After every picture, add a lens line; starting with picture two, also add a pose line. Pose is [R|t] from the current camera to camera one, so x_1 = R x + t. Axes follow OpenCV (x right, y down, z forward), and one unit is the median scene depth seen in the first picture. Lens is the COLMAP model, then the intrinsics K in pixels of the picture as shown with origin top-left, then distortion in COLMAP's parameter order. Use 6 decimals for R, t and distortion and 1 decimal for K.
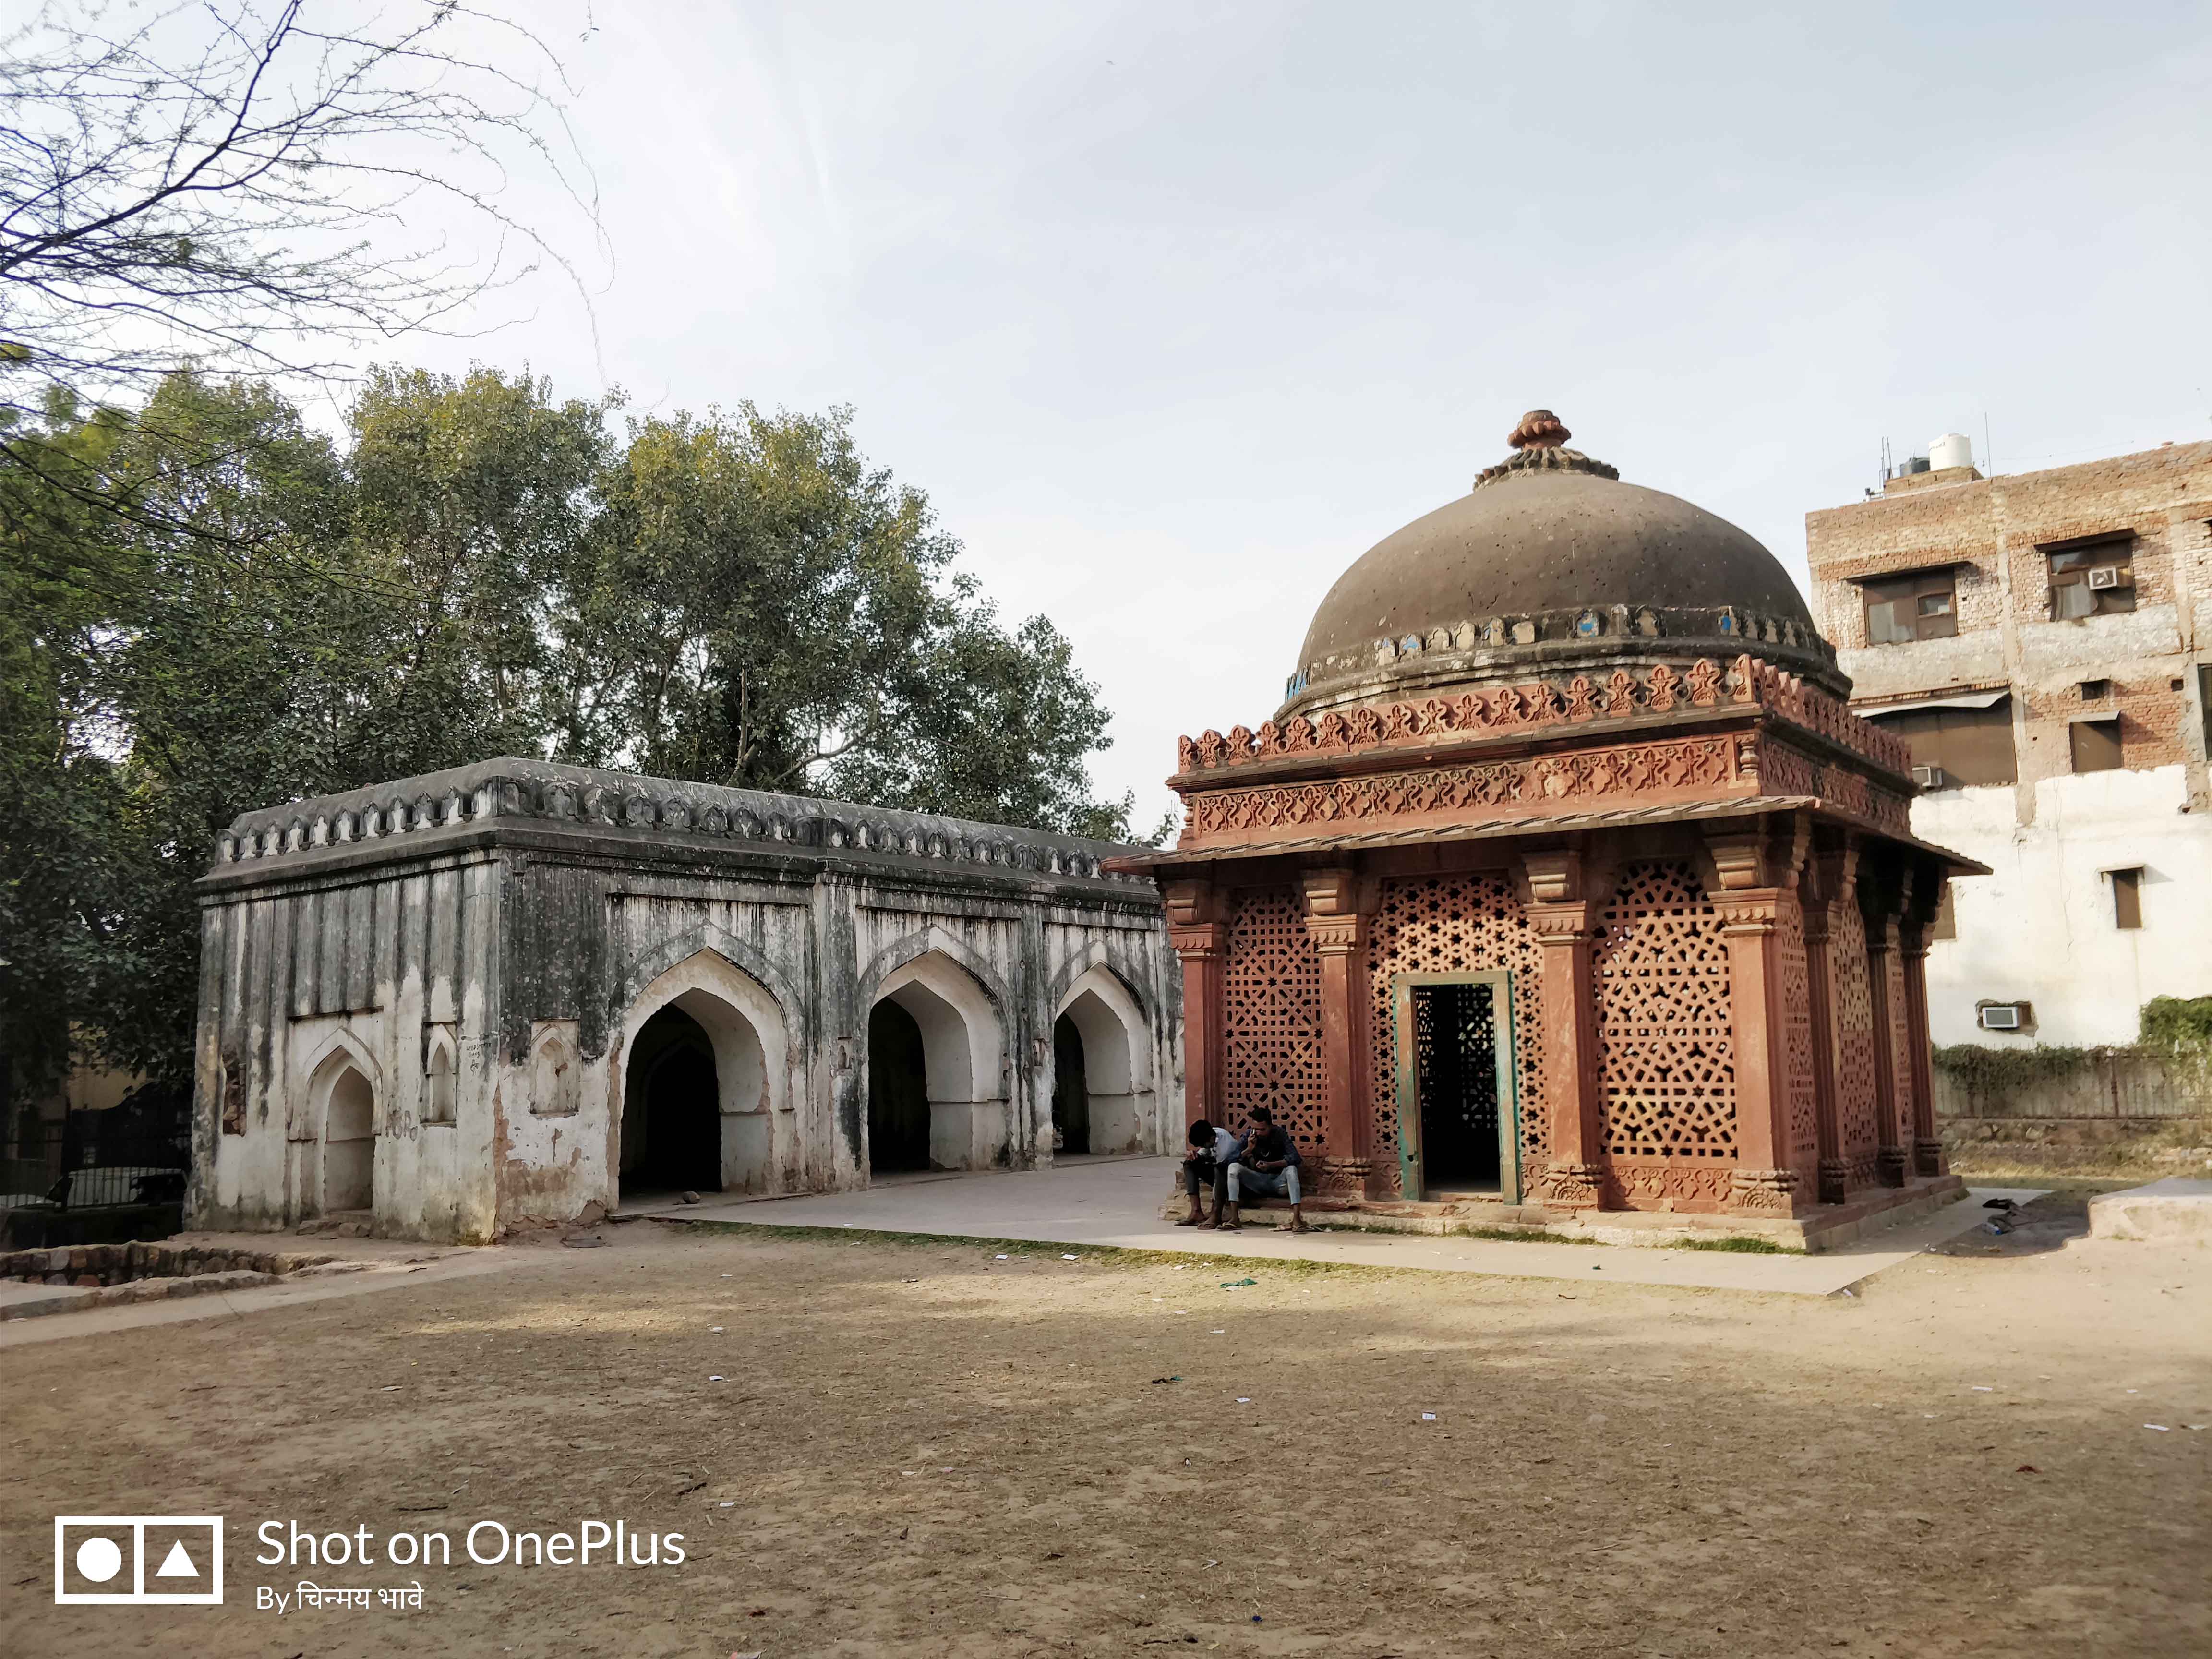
lens RADIAL K [[1766.7, 0, 1107.4], [0, 1766.7, 838.0], [0, 0, 1]] dist [-0.004906, -0.002808]
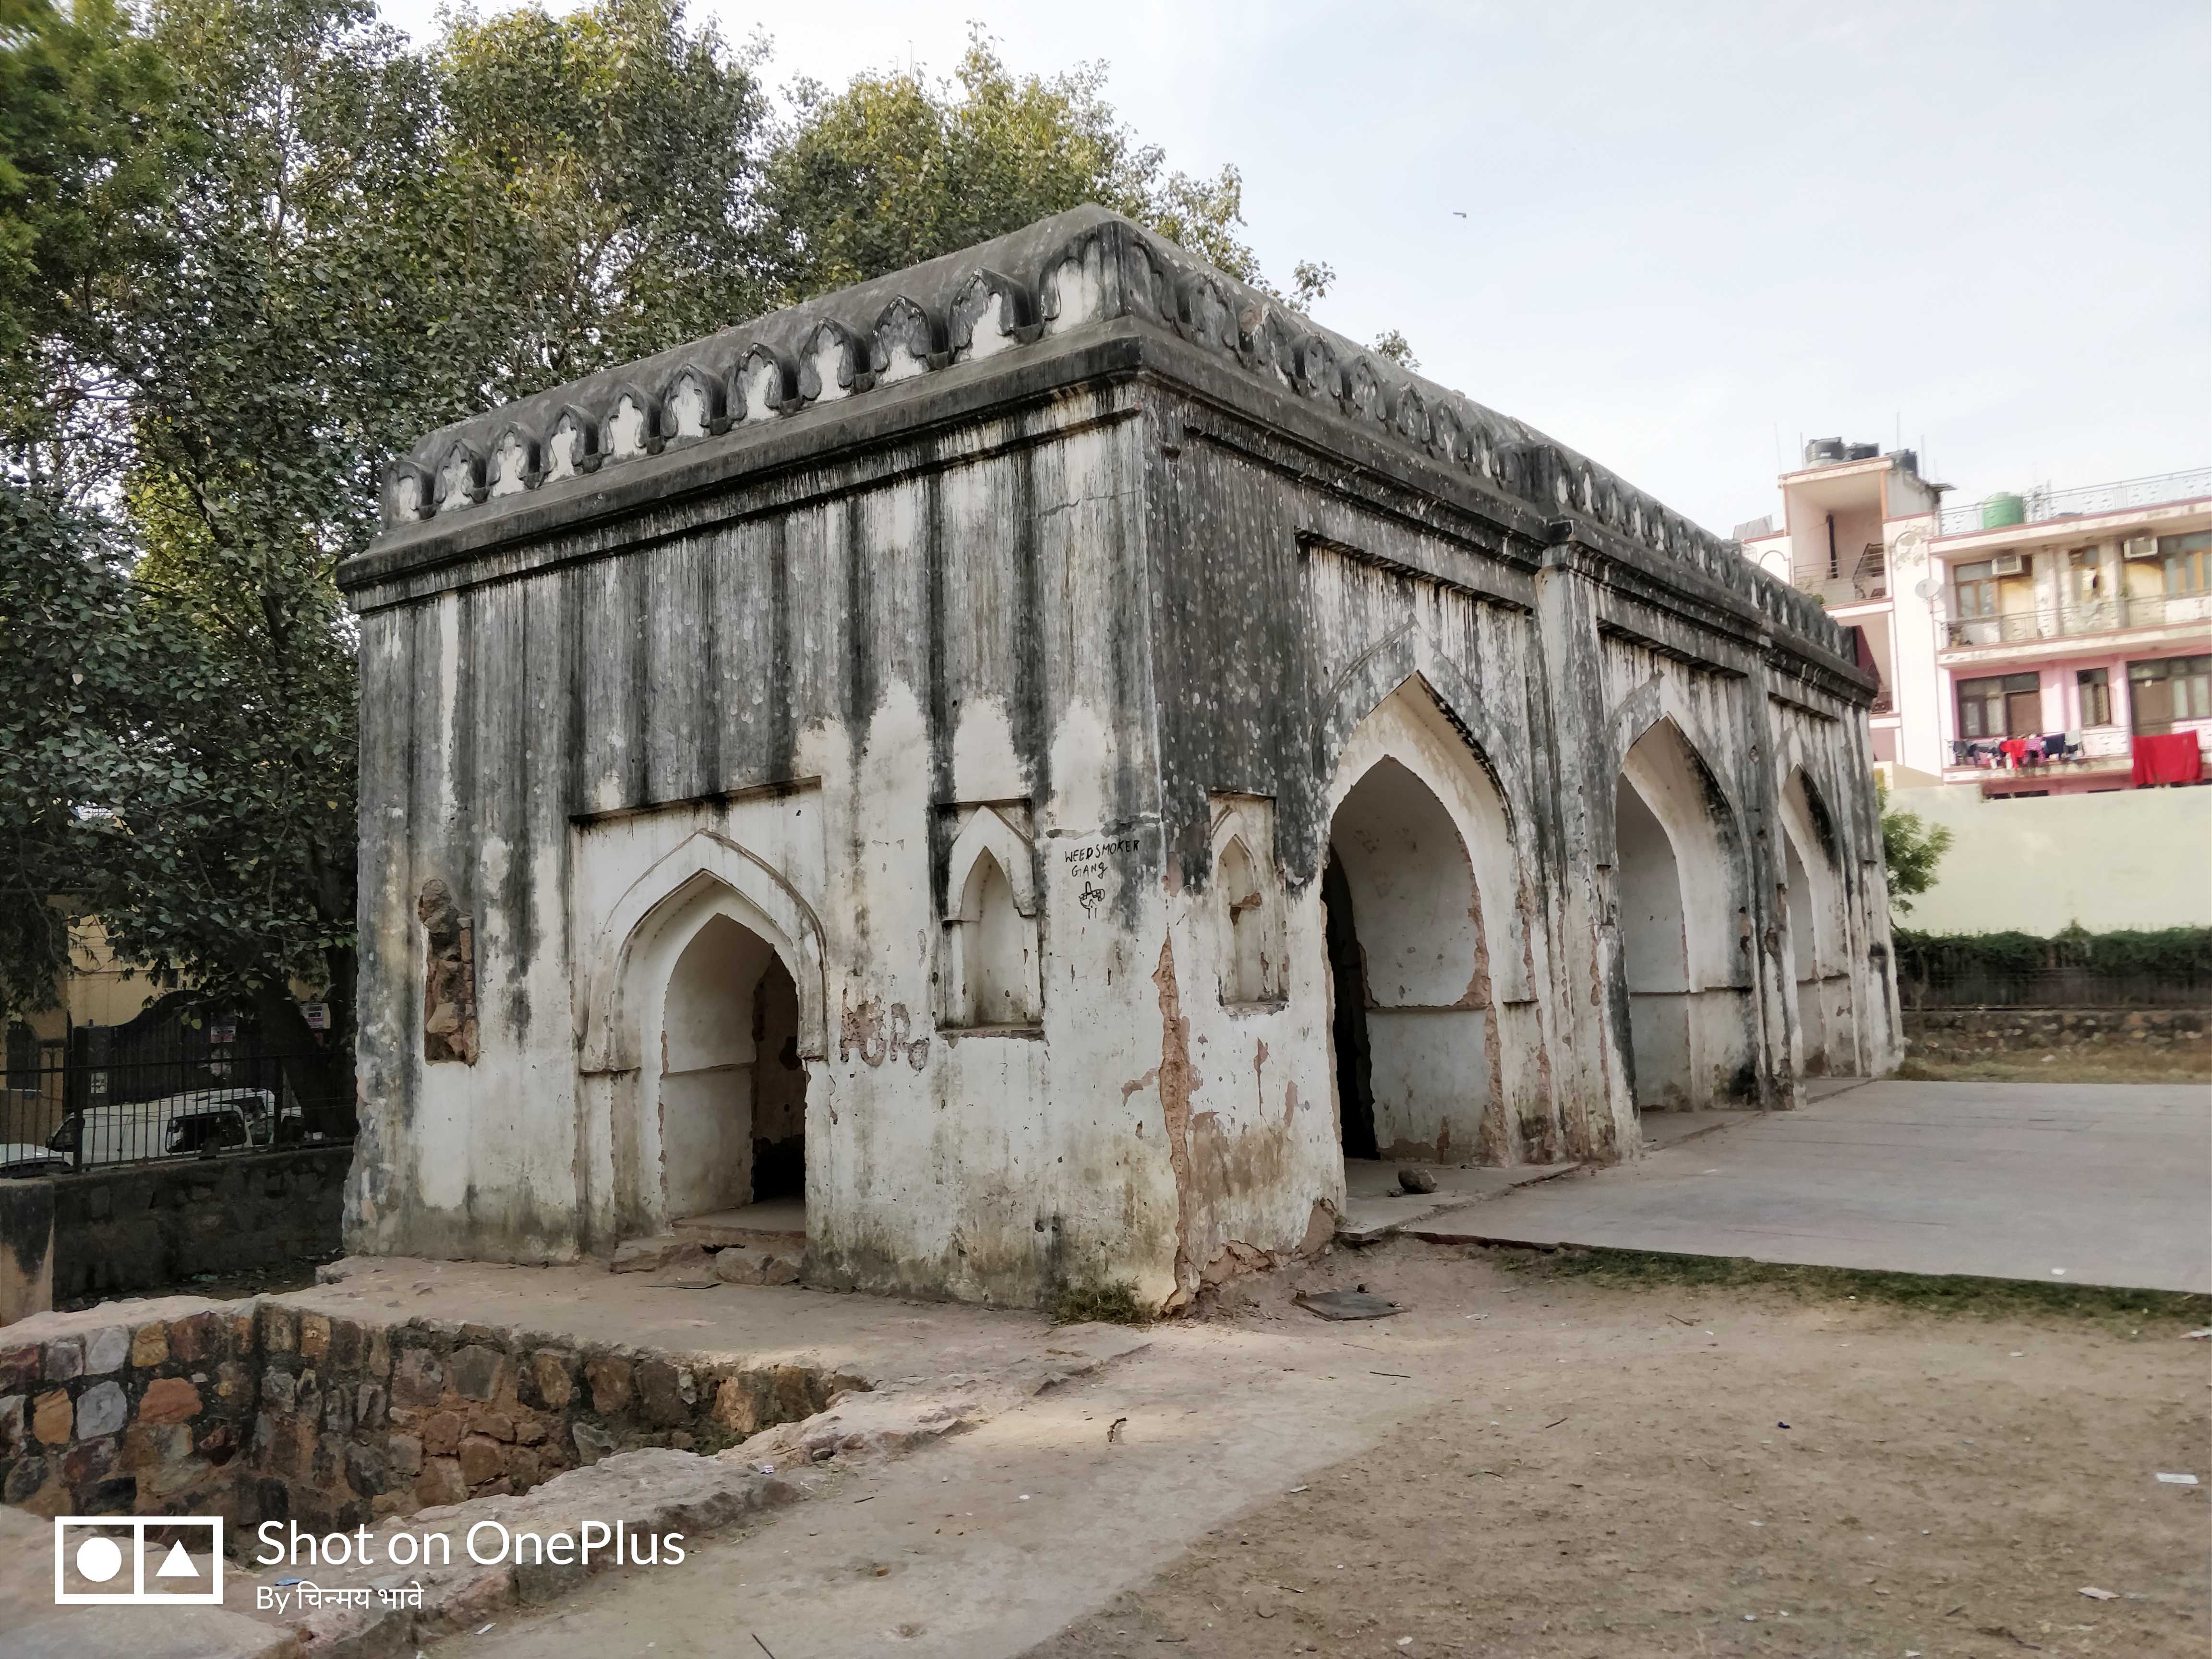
lens RADIAL K [[1763.1, 0, 1106.0], [0, 1763.1, 829.5], [0, 0, 1]] dist [0.216294, -0.686781]
pose [[0.999952, -0.008284, 0.005164, -0.330958], [0.008045, 0.998970, 0.044658, 0.086880], [-0.005529, -0.044614, 0.998989, 0.529325]]
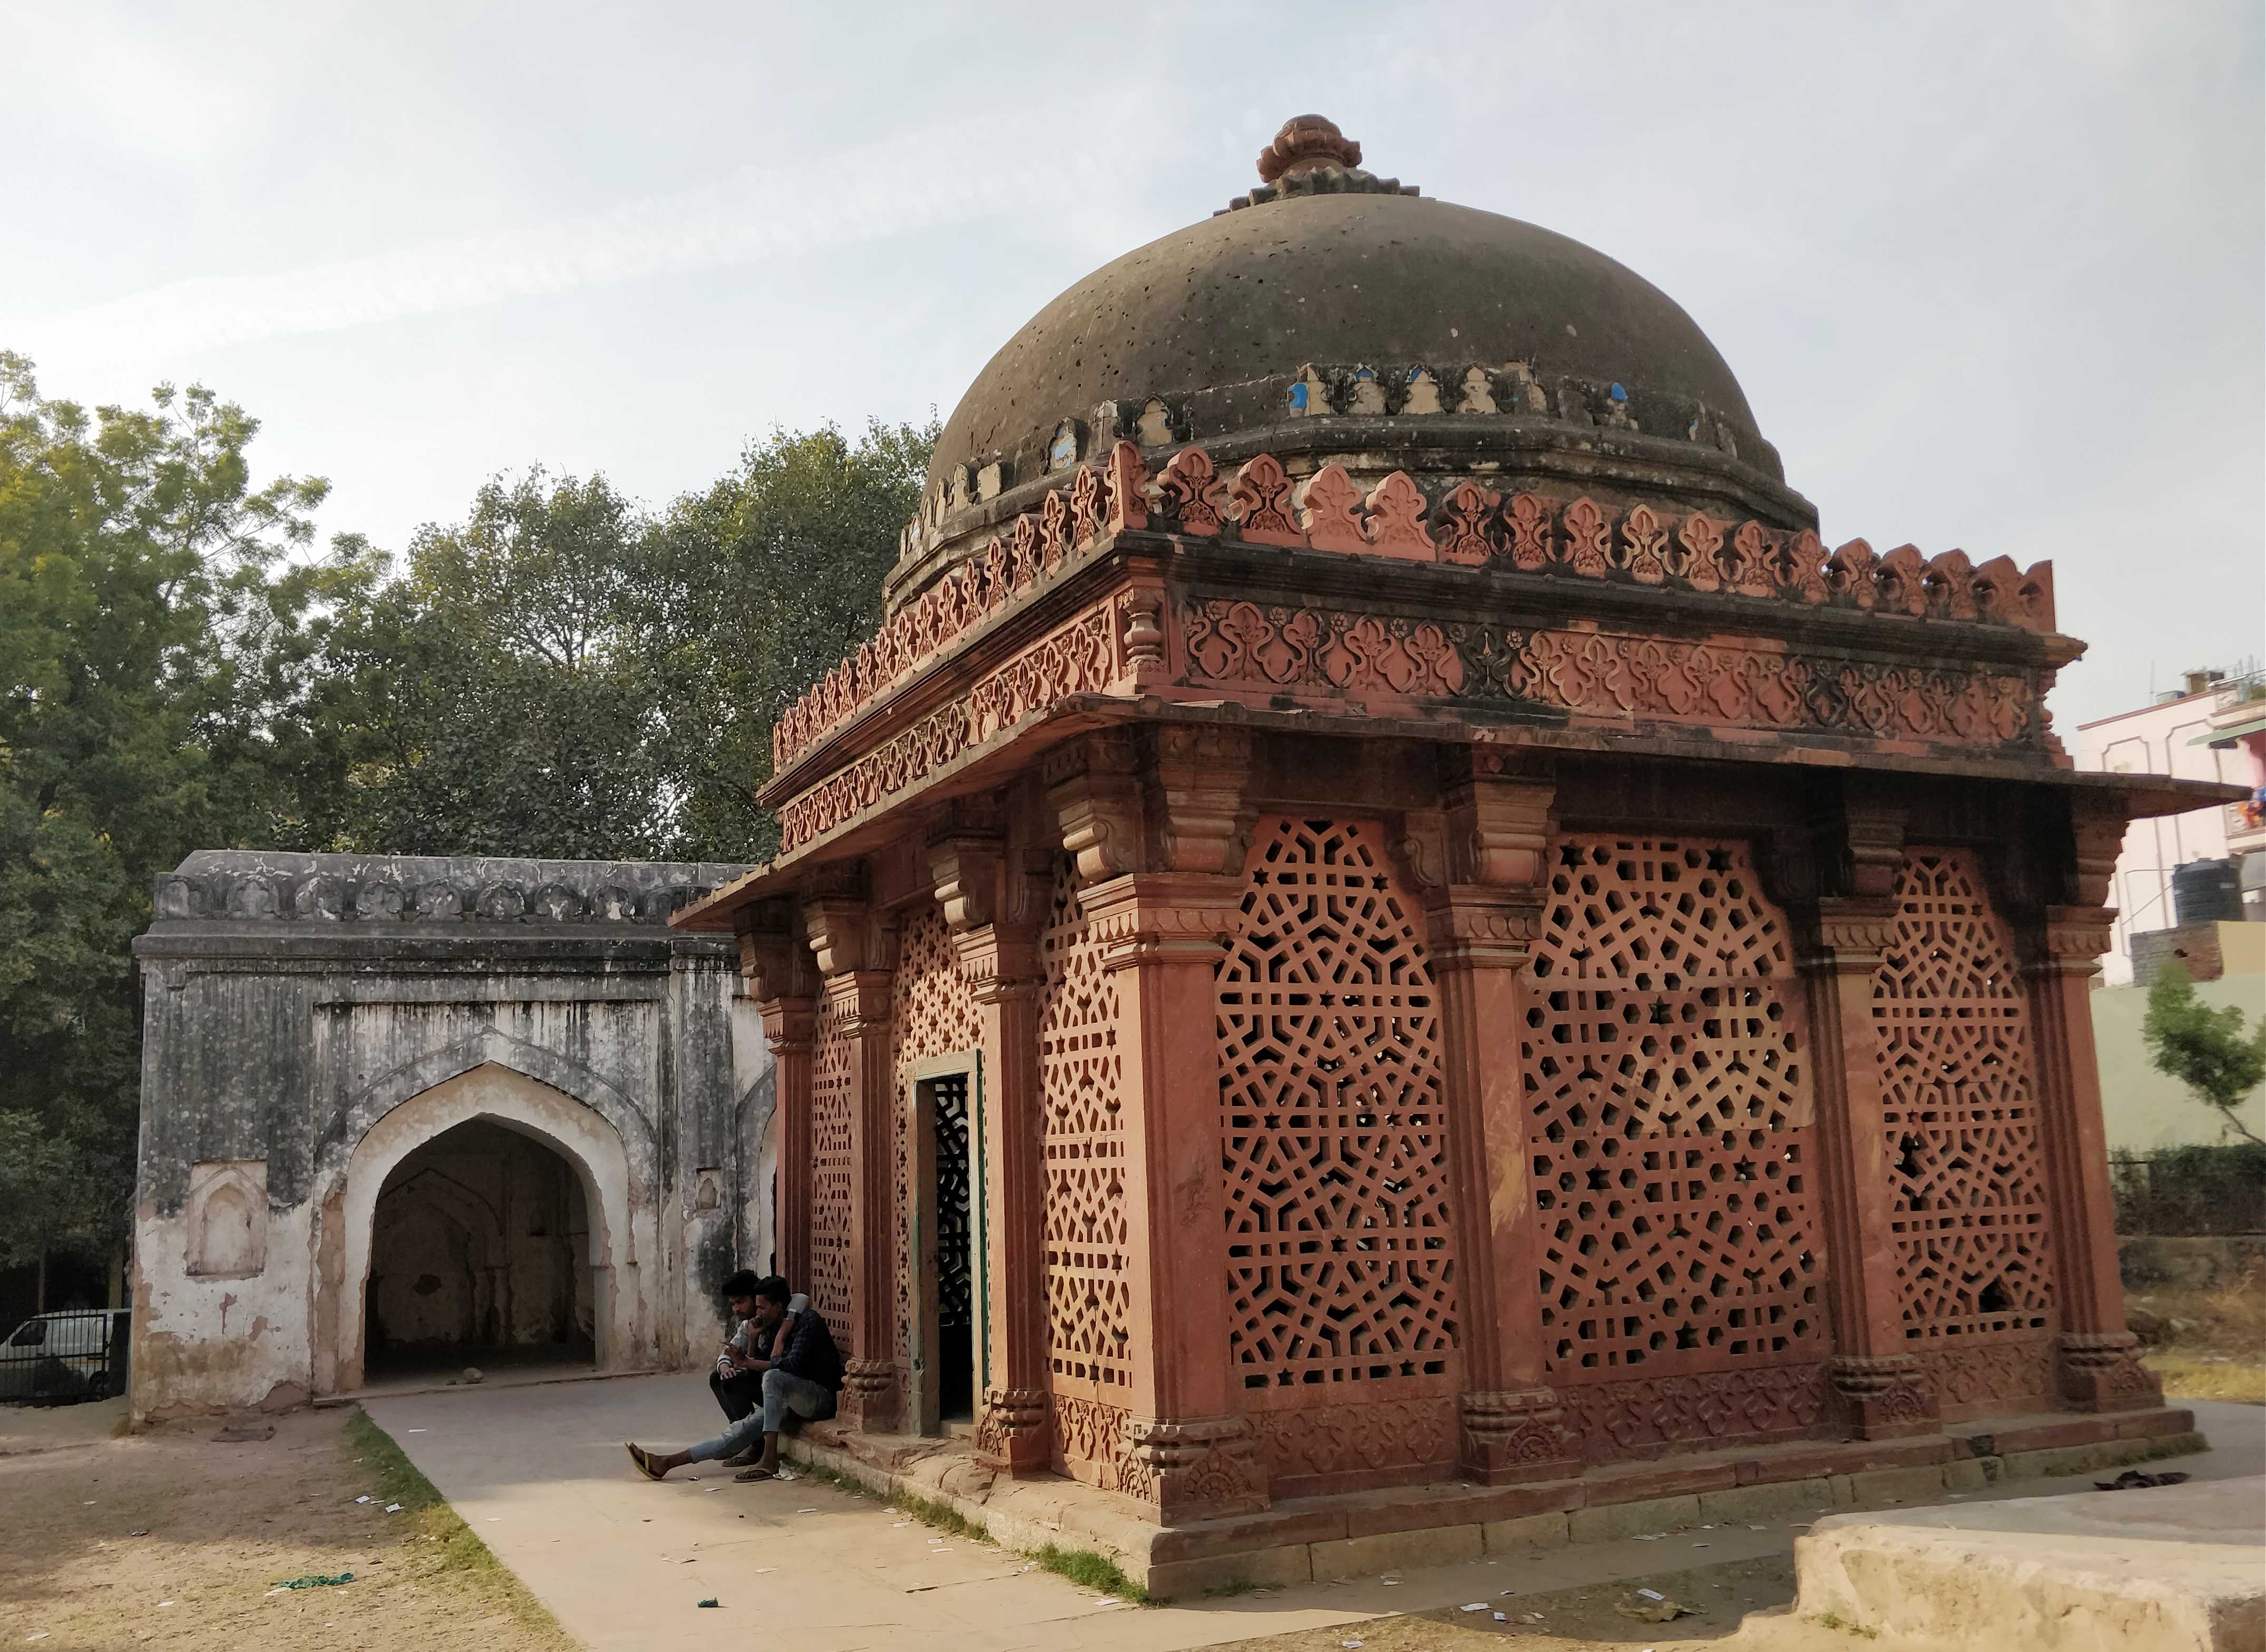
lens RADIAL K [[1967.3, 0, 1132.9], [0, 1967.3, 870.7], [0, 0, 1]] dist [0.067457, -0.181444]
pose [[0.880932, -0.091583, -0.464296, 0.476643], [0.081542, 0.995797, -0.041708, 0.038530], [0.466164, -0.001117, 0.884697, 0.358490]]
